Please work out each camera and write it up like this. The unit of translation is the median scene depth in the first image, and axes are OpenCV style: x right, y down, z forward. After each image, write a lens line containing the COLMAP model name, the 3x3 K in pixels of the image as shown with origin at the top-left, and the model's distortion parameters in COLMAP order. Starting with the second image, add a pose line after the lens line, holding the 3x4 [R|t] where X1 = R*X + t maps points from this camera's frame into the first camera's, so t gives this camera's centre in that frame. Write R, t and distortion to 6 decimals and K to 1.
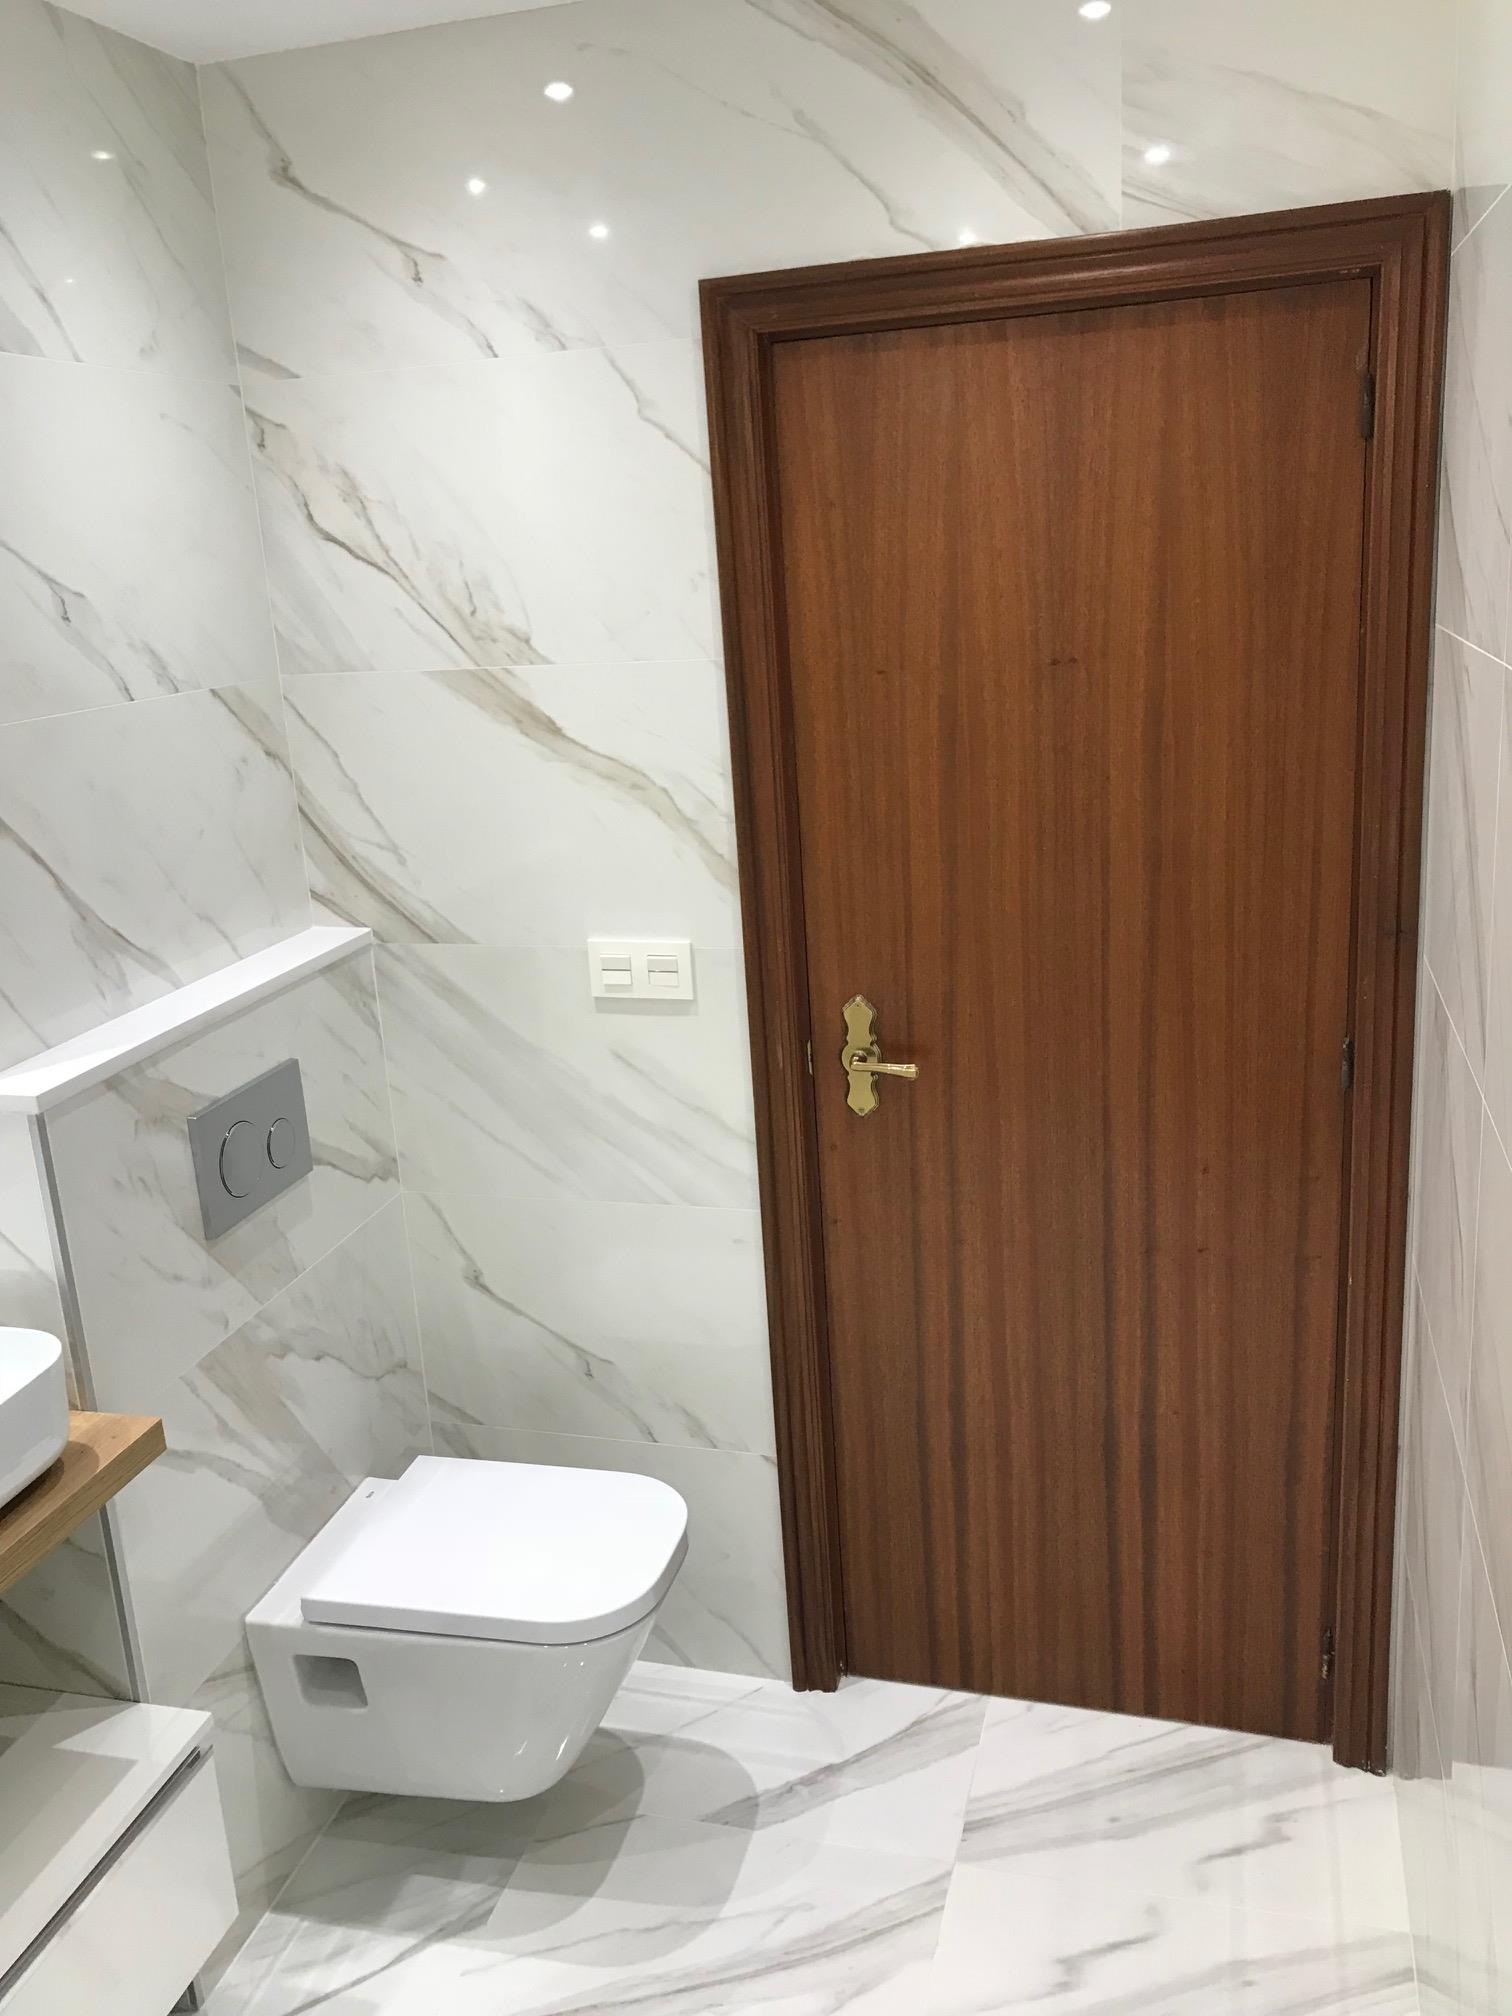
lens RADIAL K [[1657.0, 0, 766.1], [0, 1657.0, 981.3], [0, 0, 1]] dist [0.029272, -0.001587]
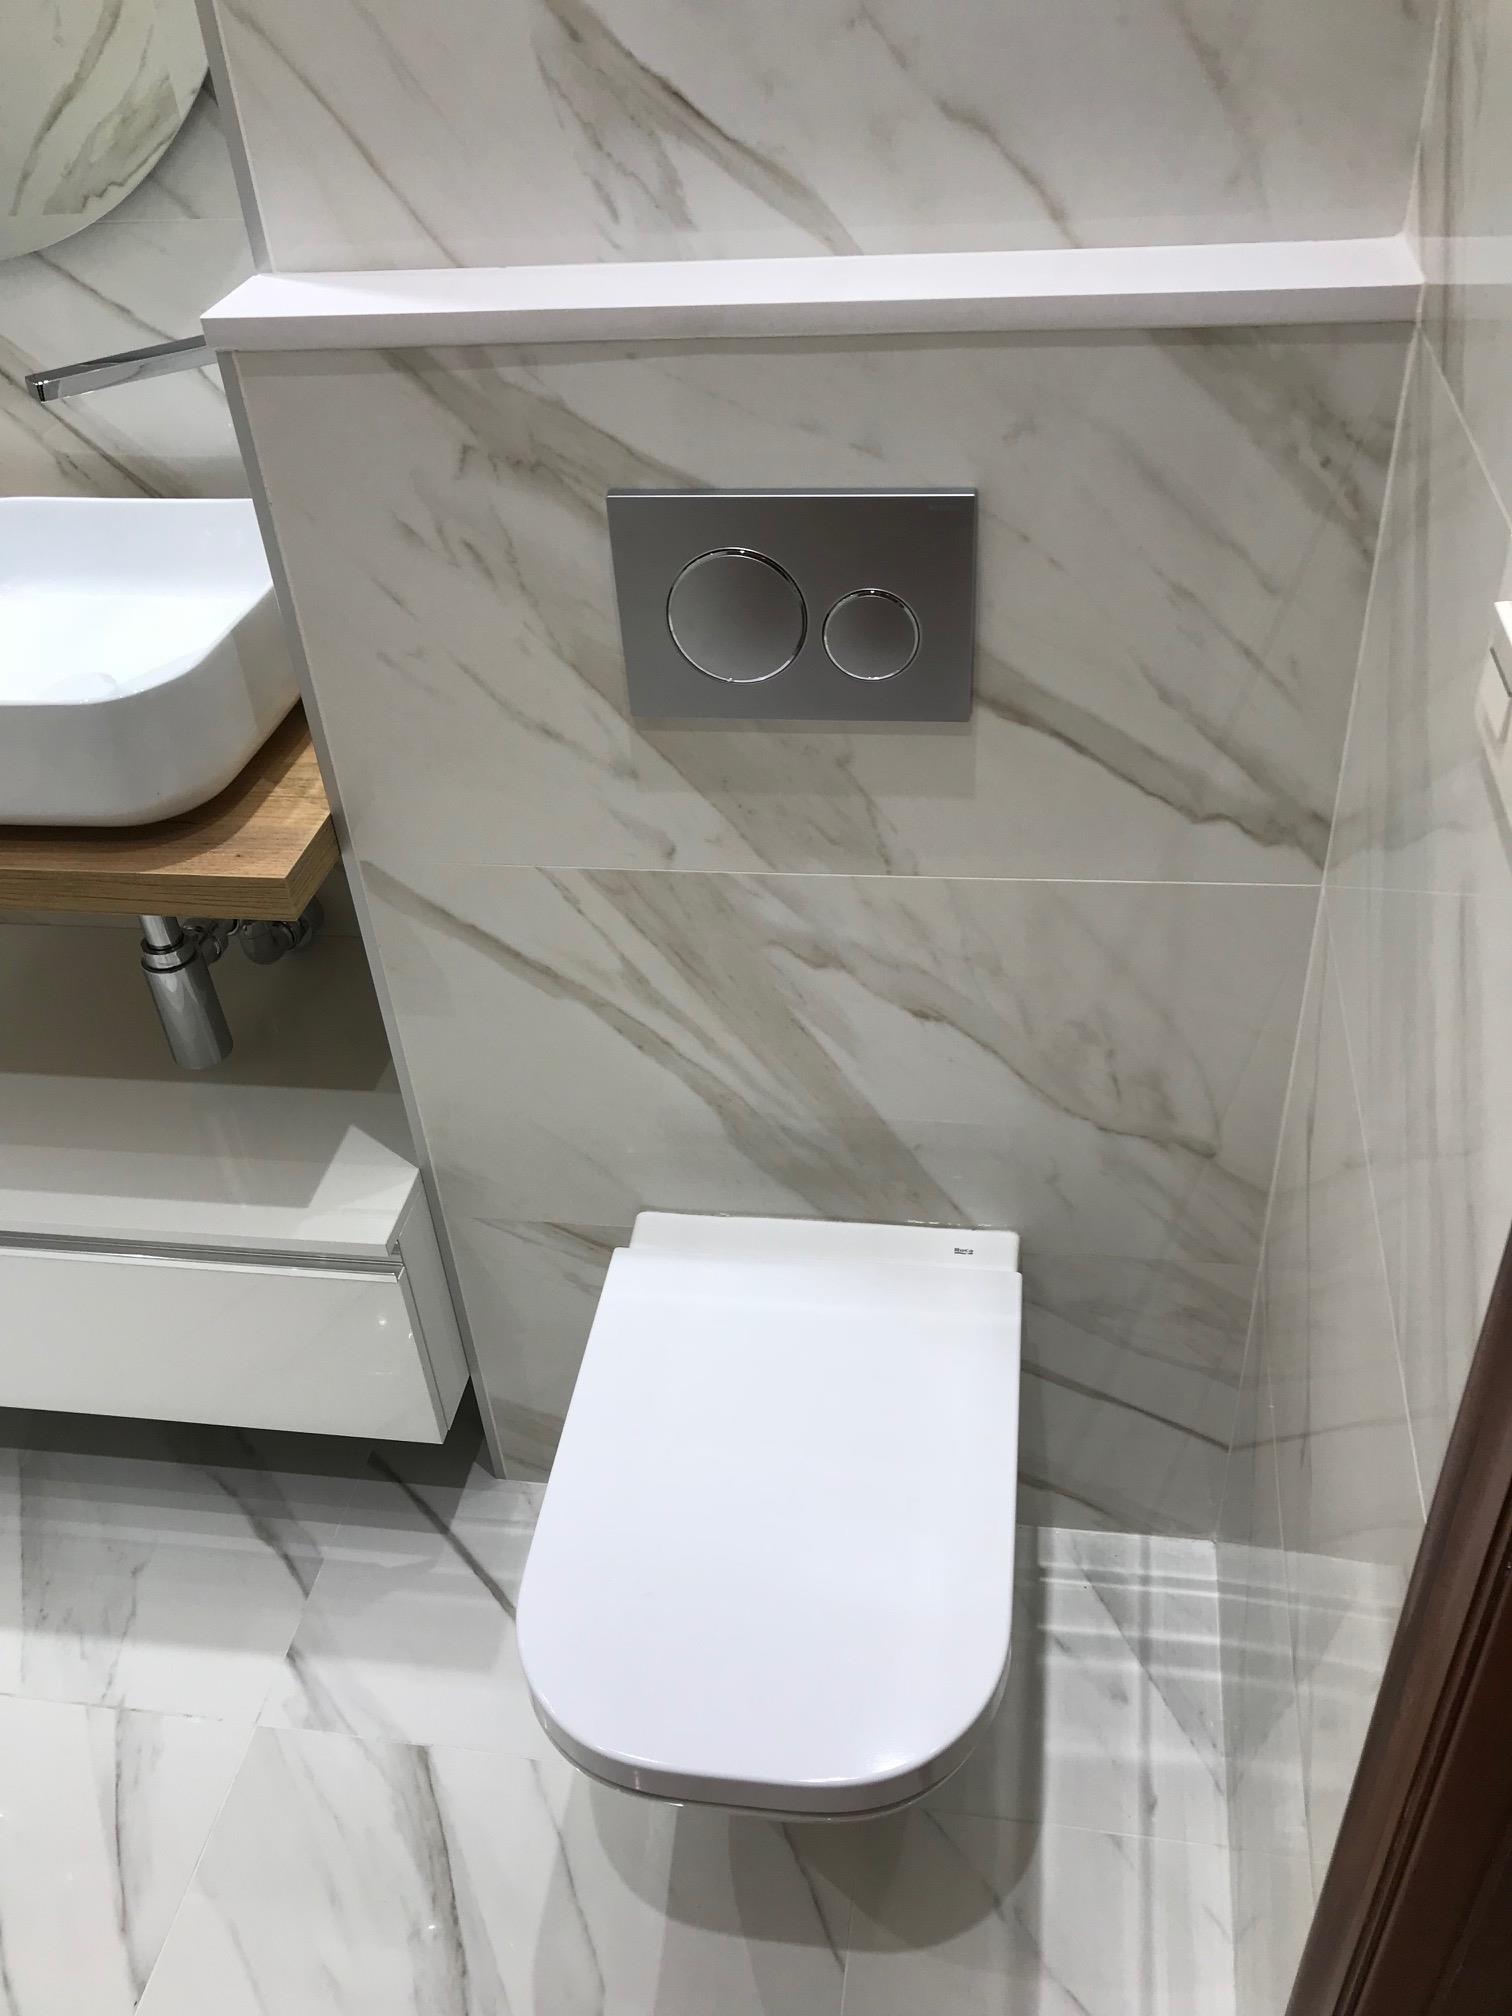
lens RADIAL K [[1662.3, 0, 754.6], [0, 1662.3, 995.2], [0, 0, 1]] dist [0.019667, -0.005936]
pose [[0.115985, 0.635480, -0.763356, 0.167000], [-0.203058, 0.767482, 0.608062, -0.123030], [0.972273, 0.084480, 0.218055, 0.871612]]
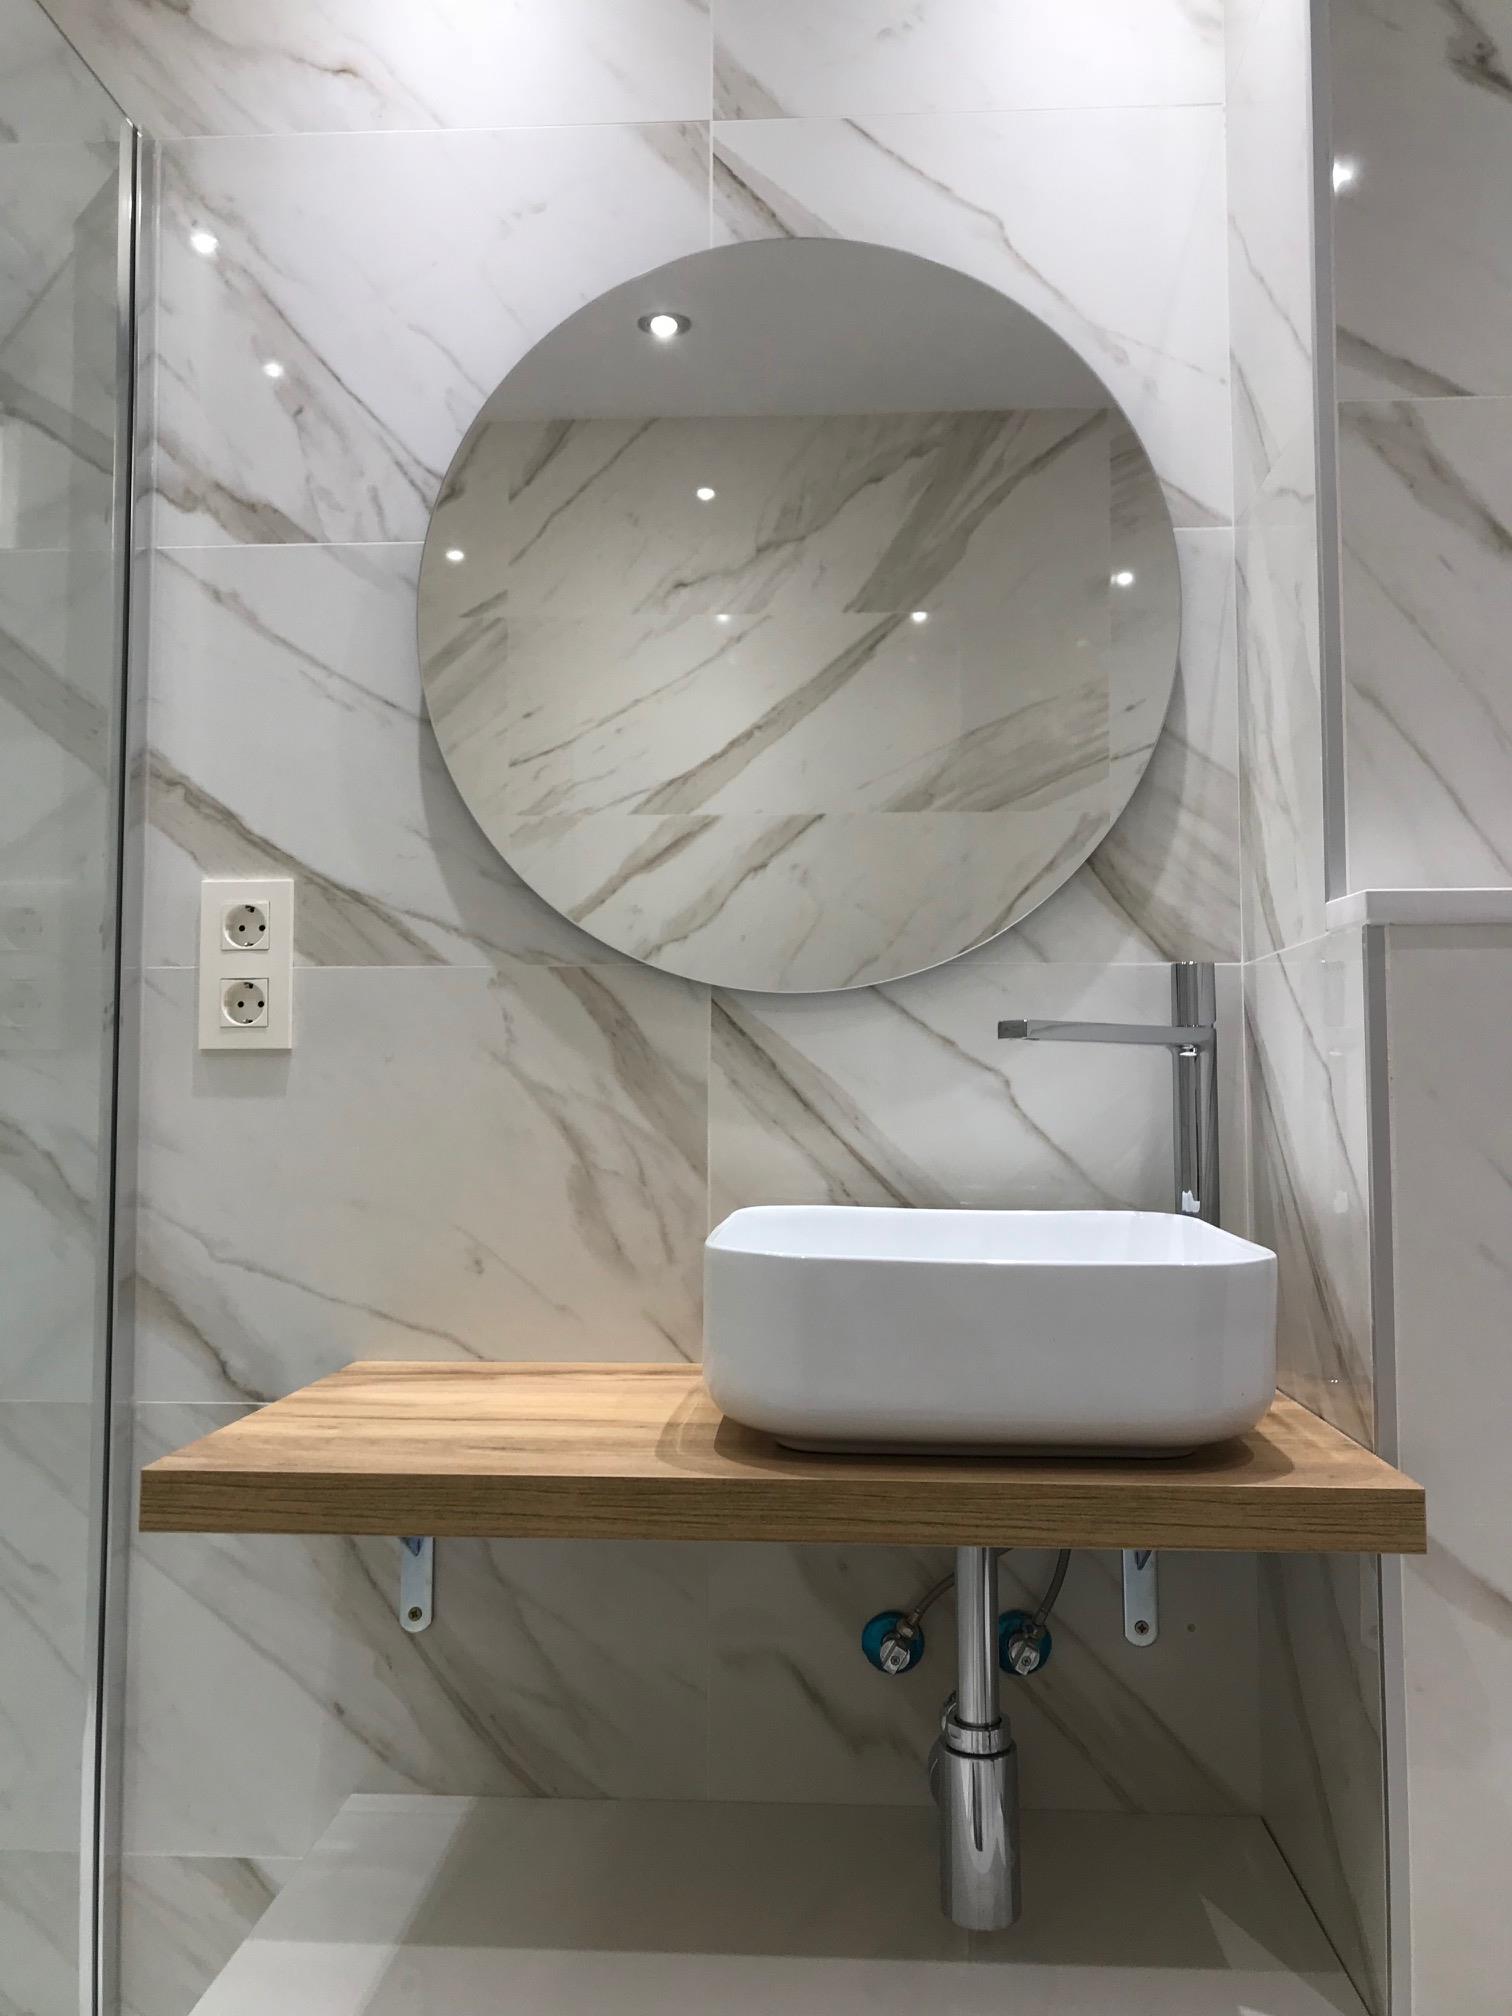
lens RADIAL K [[1681.2, 0, 753.1], [0, 1681.2, 990.1], [0, 0, 1]] dist [0.029692, -0.033310]
pose [[0.199903, -0.006135, -0.979796, 0.114009], [-0.261673, 0.963326, -0.059420, 0.164323], [0.944228, 0.268265, 0.190967, 0.536959]]
